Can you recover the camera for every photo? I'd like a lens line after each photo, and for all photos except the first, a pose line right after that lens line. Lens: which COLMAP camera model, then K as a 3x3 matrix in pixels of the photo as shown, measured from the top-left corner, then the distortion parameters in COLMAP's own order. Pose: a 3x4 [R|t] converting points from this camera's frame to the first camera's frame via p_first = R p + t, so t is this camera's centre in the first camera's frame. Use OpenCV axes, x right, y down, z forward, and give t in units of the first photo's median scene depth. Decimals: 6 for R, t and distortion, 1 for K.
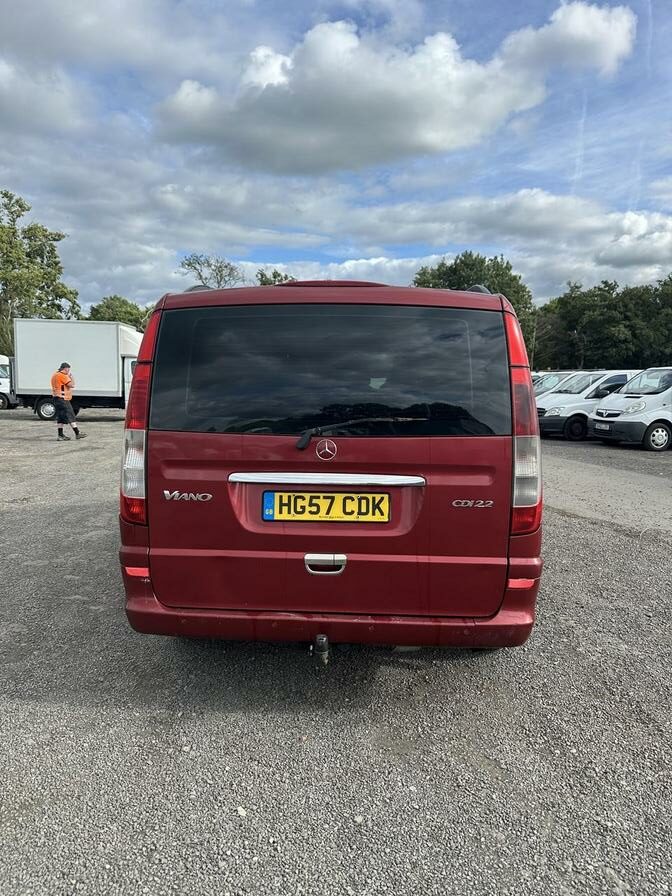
lens RADIAL K [[657.2, 0, 340.1], [0, 657.2, 441.7], [0, 0, 1]] dist [0.008421, -0.010240]
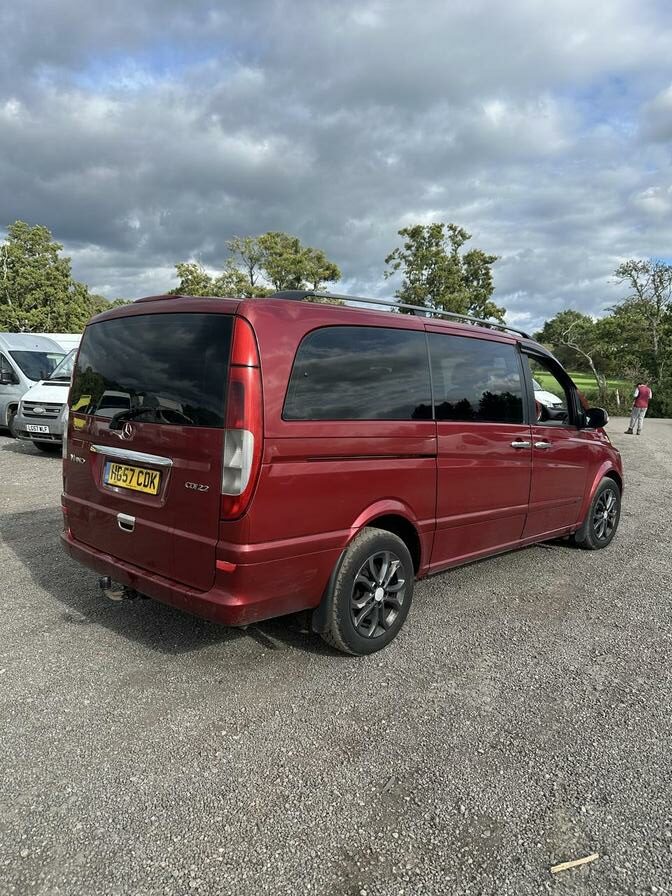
lens RADIAL K [[657.2, 0, 328.4], [0, 657.2, 445.8], [0, 0, 1]] dist [0.008421, -0.010240]
pose [[0.757731, 0.070095, -0.648792, 0.510759], [-0.080845, 0.996639, 0.013256, -0.004038], [0.647540, 0.042407, 0.760851, 0.134091]]
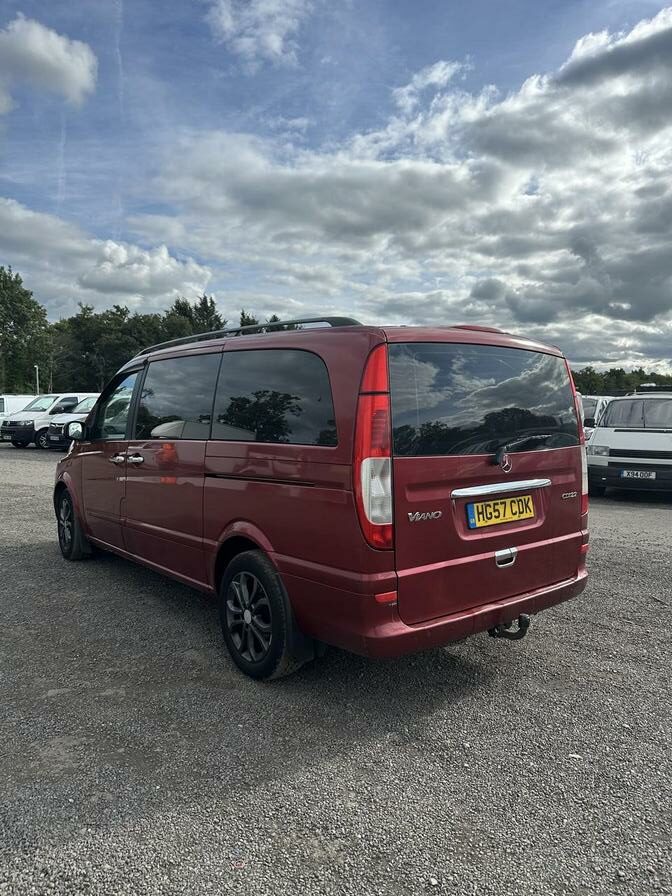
lens RADIAL K [[657.2, 0, 353.8], [0, 657.2, 419.3], [0, 0, 1]] dist [0.008421, -0.010240]
pose [[0.706351, -0.018107, 0.707630, -0.519696], [0.064076, 0.997204, -0.038443, -0.020388], [-0.704956, 0.072497, 0.705536, 0.146909]]
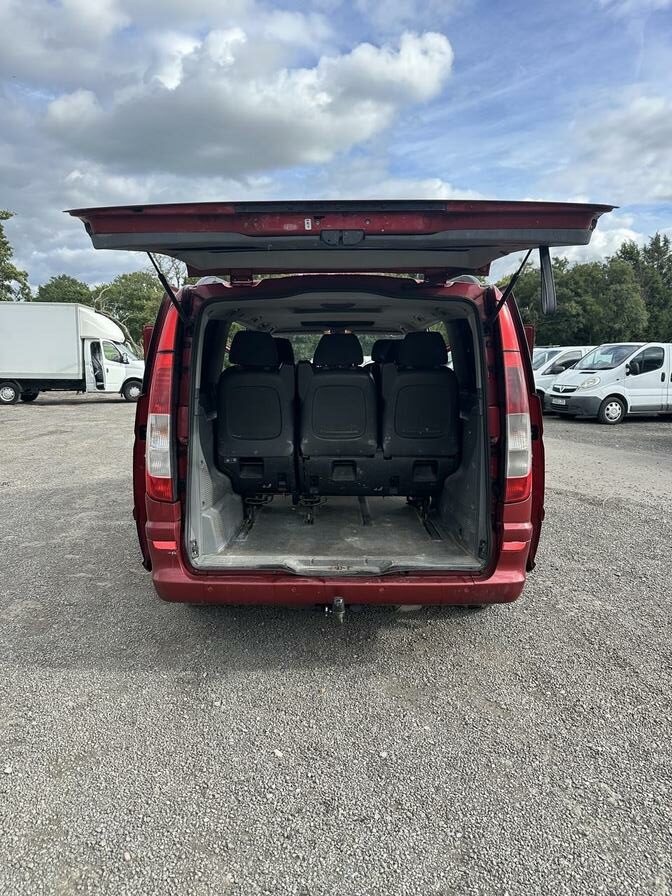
lens RADIAL K [[657.2, 0, 329.1], [0, 657.2, 439.9], [0, 0, 1]] dist [0.008421, -0.010240]
pose [[0.998465, -0.019629, 0.051783, -0.043886], [0.018069, 0.999374, 0.030415, -0.001682], [-0.052347, -0.029433, 0.998195, -0.042947]]
